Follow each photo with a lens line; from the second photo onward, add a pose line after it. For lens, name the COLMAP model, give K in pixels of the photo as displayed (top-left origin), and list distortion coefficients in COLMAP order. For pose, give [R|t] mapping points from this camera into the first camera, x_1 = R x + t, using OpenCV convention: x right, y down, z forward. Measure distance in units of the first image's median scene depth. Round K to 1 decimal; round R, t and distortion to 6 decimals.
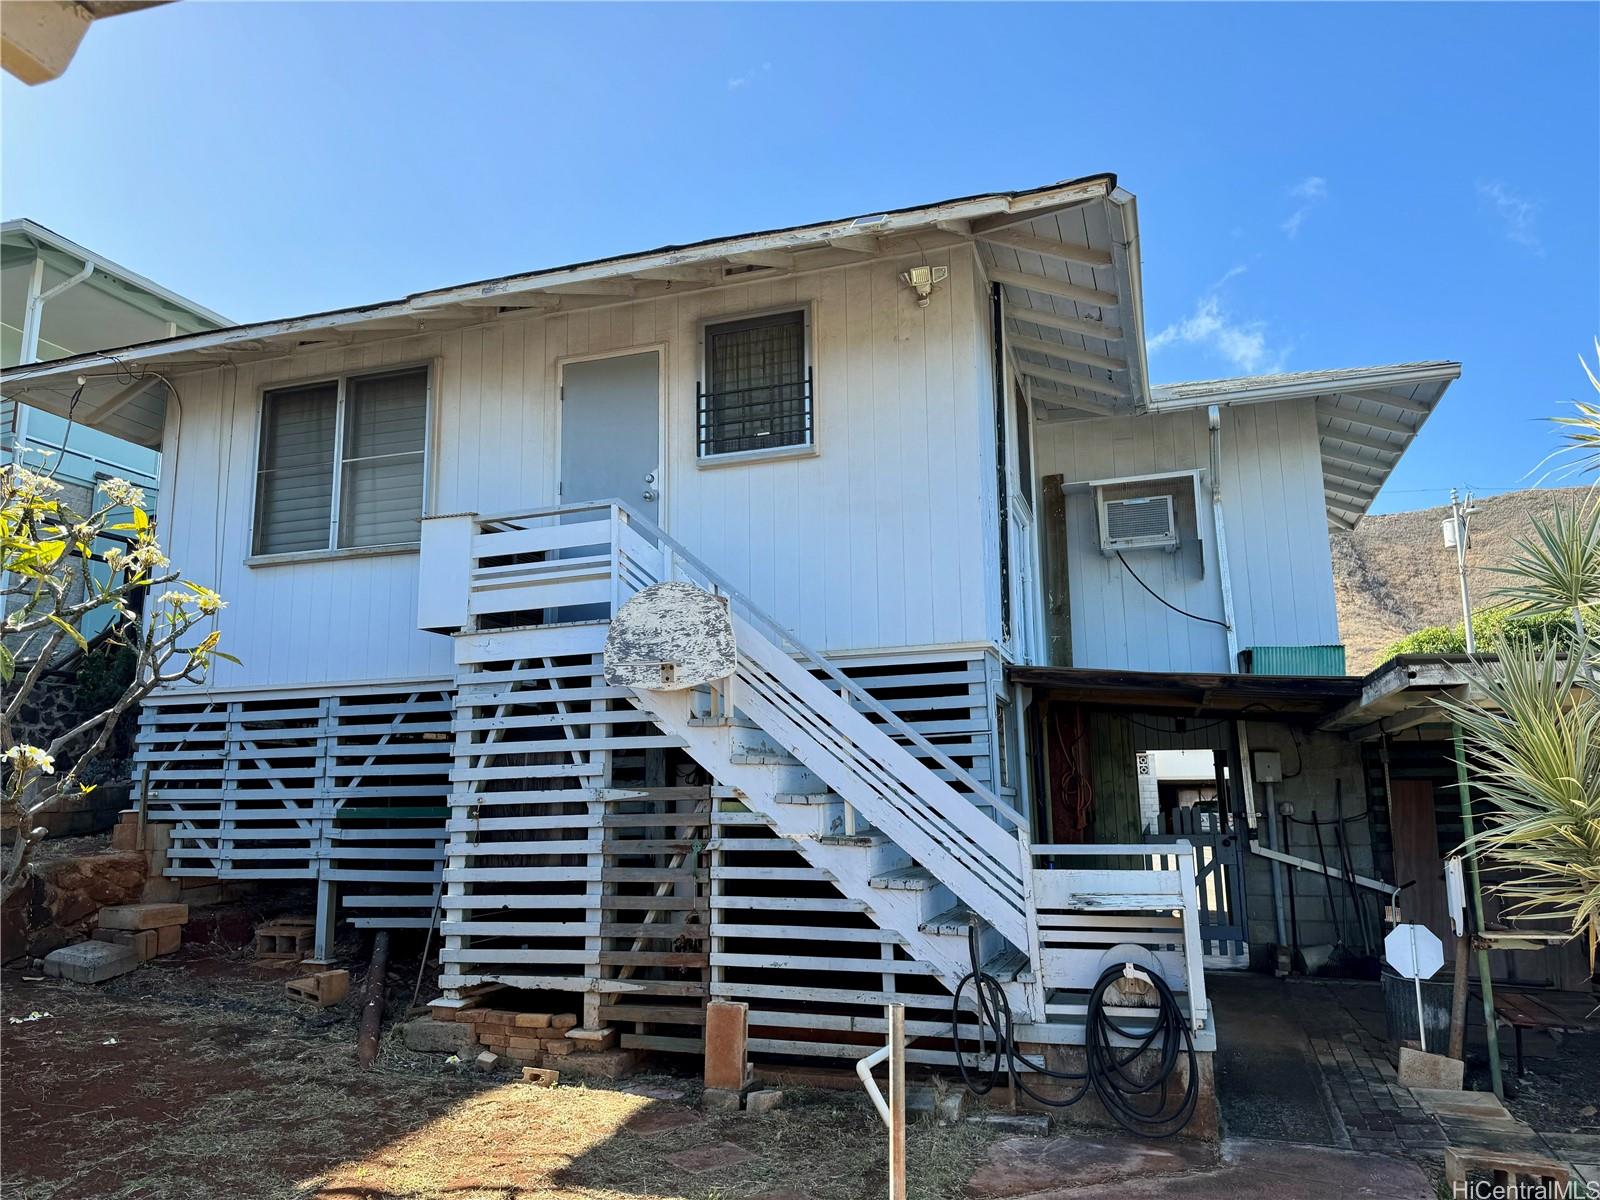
lens RADIAL K [[1128.7, 0, 800.9], [0, 1128.7, 588.2], [0, 0, 1]] dist [0.019410, -0.027316]
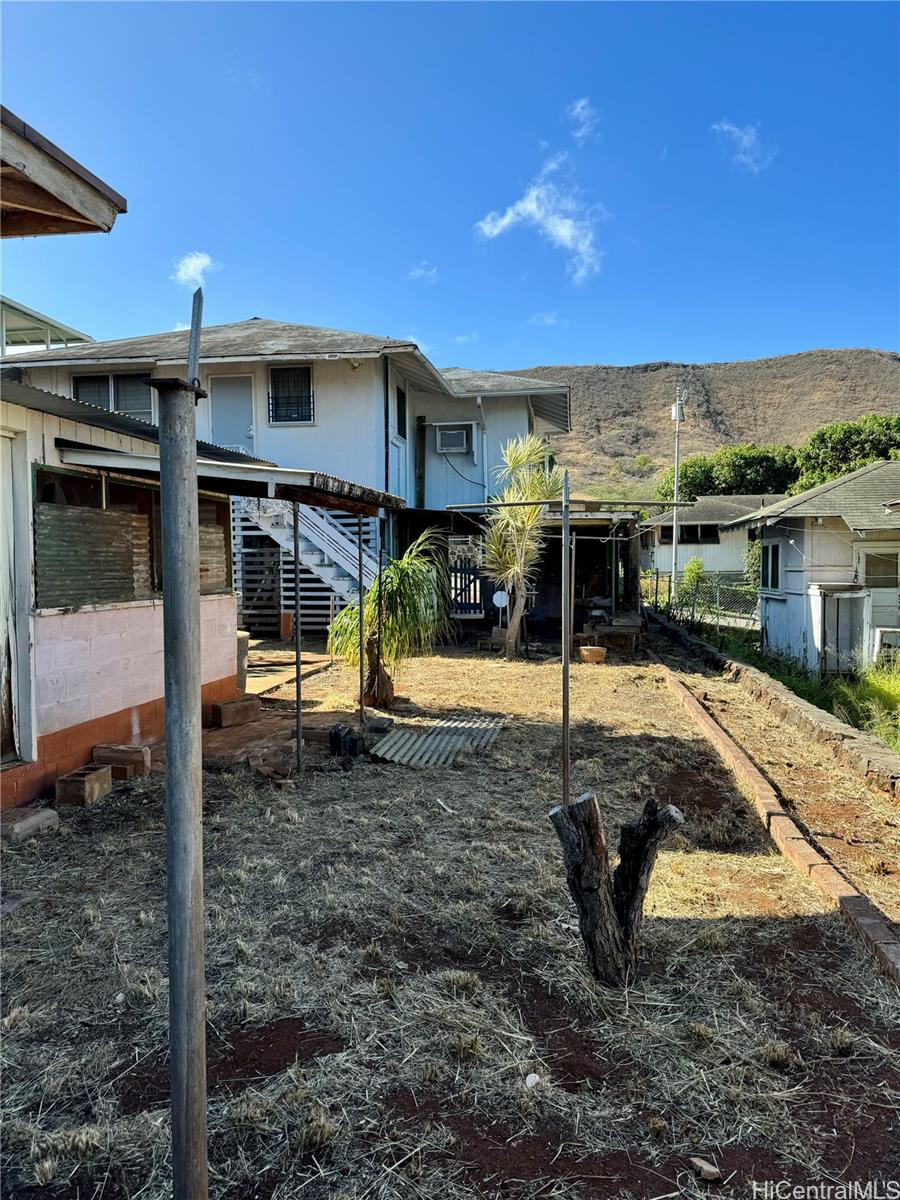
lens RADIAL K [[846.5, 0, 460.9], [0, 846.5, 598.5], [0, 0, 1]] dist [0.019410, -0.027316]
pose [[0.983463, -0.000760, 0.181106, -0.011921], [-0.040514, 0.973725, 0.224094, -0.196424], [-0.176518, -0.227726, 0.957592, -1.147489]]
